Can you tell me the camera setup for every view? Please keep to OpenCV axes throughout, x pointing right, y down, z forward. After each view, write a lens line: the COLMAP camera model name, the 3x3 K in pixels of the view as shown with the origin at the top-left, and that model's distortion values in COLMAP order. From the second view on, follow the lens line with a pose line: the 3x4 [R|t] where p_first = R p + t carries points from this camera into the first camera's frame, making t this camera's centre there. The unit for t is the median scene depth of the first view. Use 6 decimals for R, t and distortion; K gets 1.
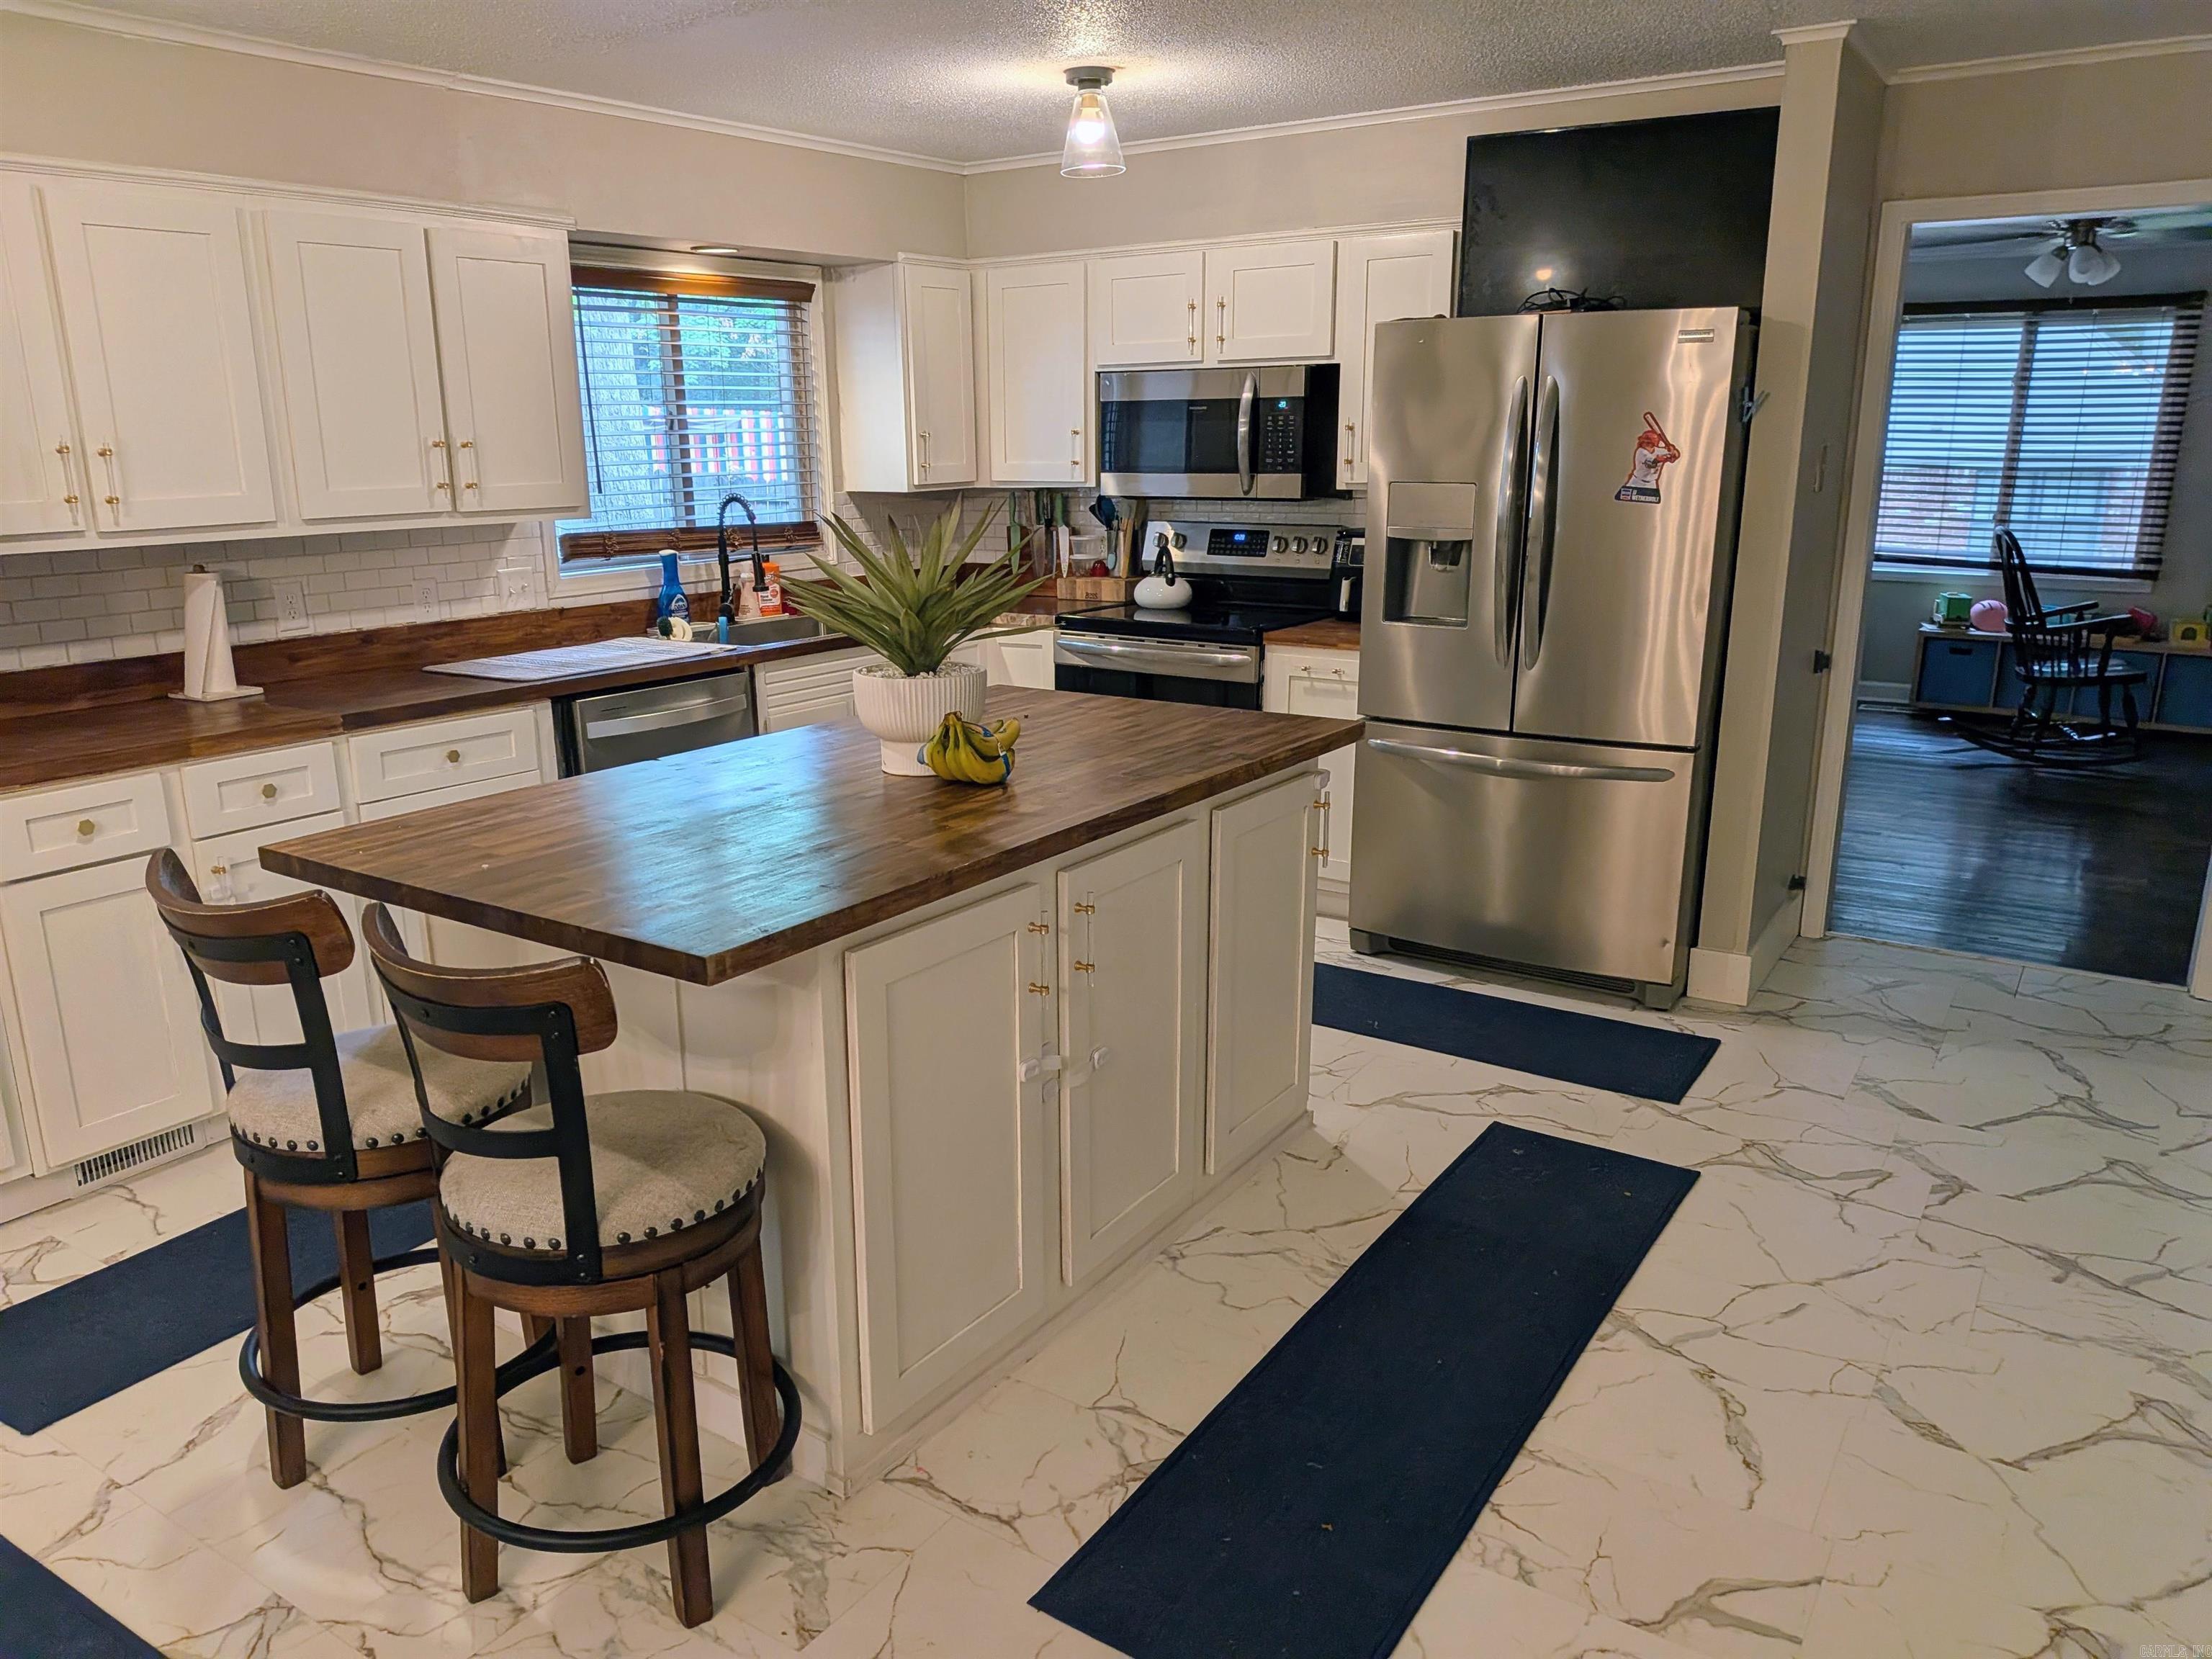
lens RADIAL K [[1613.5, 0, 1076.0], [0, 1613.5, 874.5], [0, 0, 1]] dist [0.064153, -0.090959]
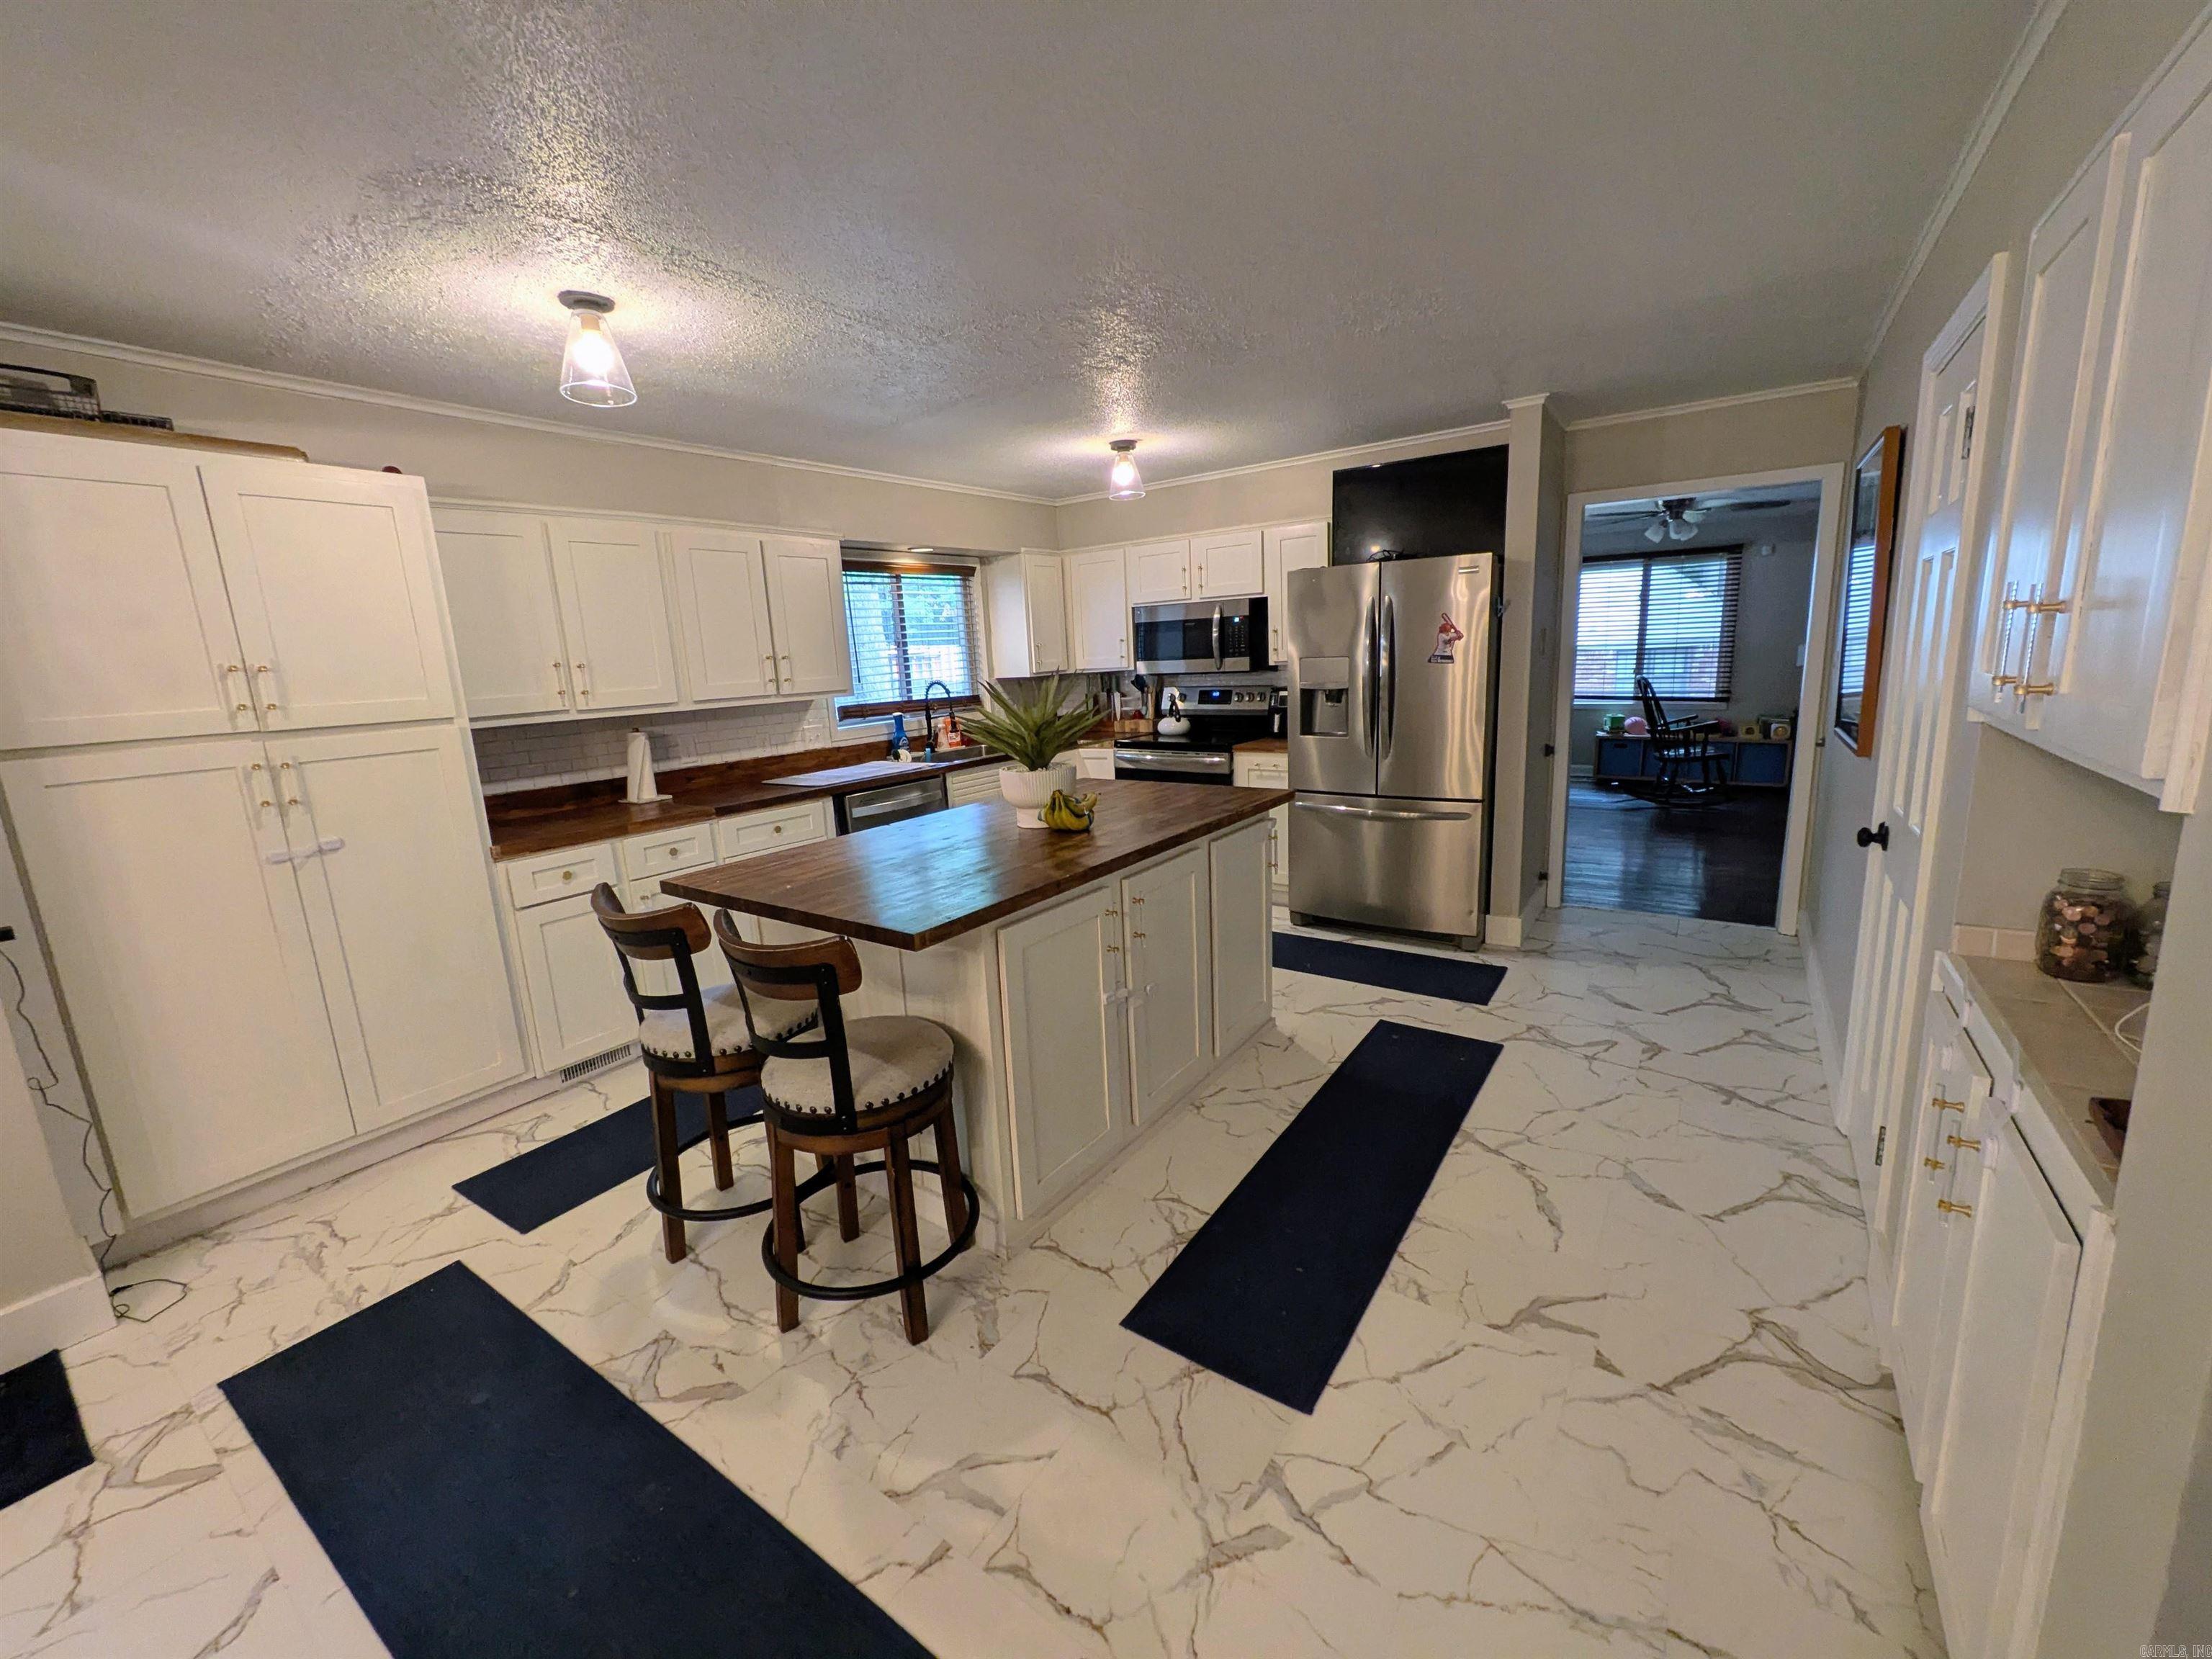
lens RADIAL K [[890.3, 0, 1111.5], [0, 890.3, 833.8], [0, 0, 1]] dist [0.002377, 0.000010]
pose [[0.999186, -0.035999, -0.018183, -0.001894], [0.034741, 0.997261, -0.065301, 0.007010], [0.020484, 0.064616, 0.997700, 0.037080]]
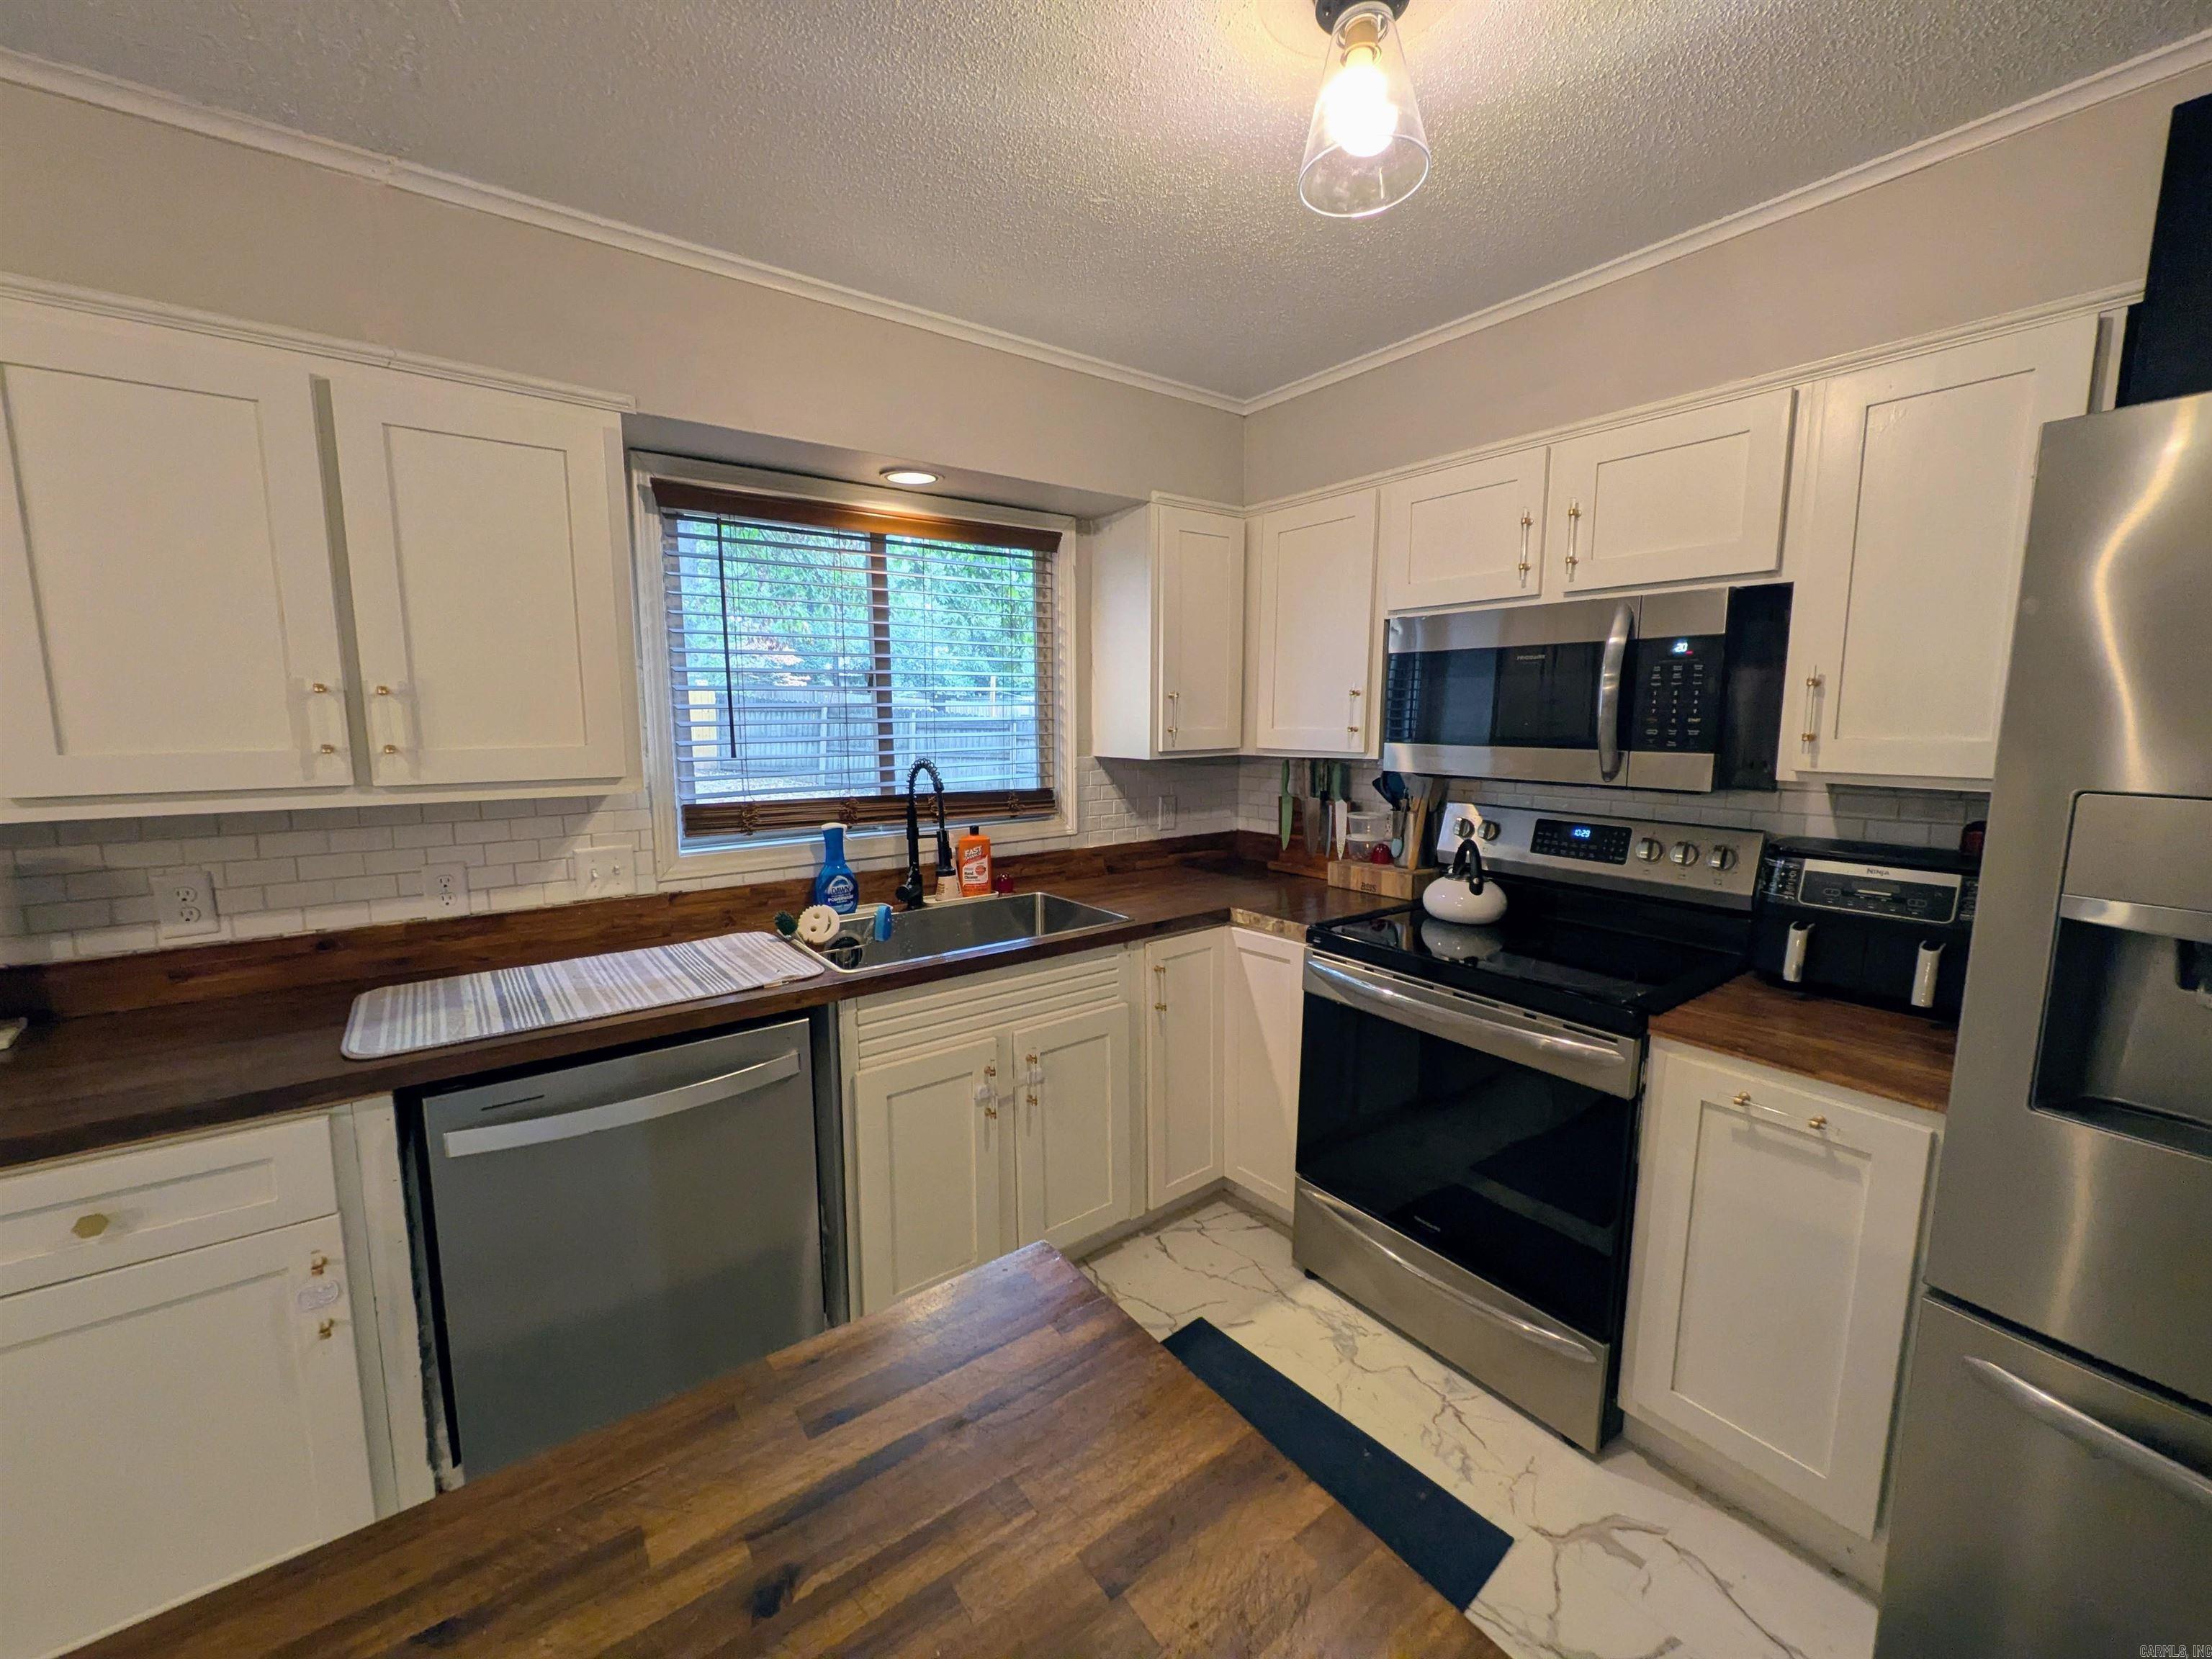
lens RADIAL K [[878.6, 0, 1102.3], [0, 878.6, 823.8], [0, 0, 1]] dist [0.000290, -0.000056]
pose [[0.945844, 0.051756, -0.320470, 0.031274], [-0.096055, 0.987623, -0.123996, -0.186995], [0.310086, 0.148064, 0.939108, 0.735944]]
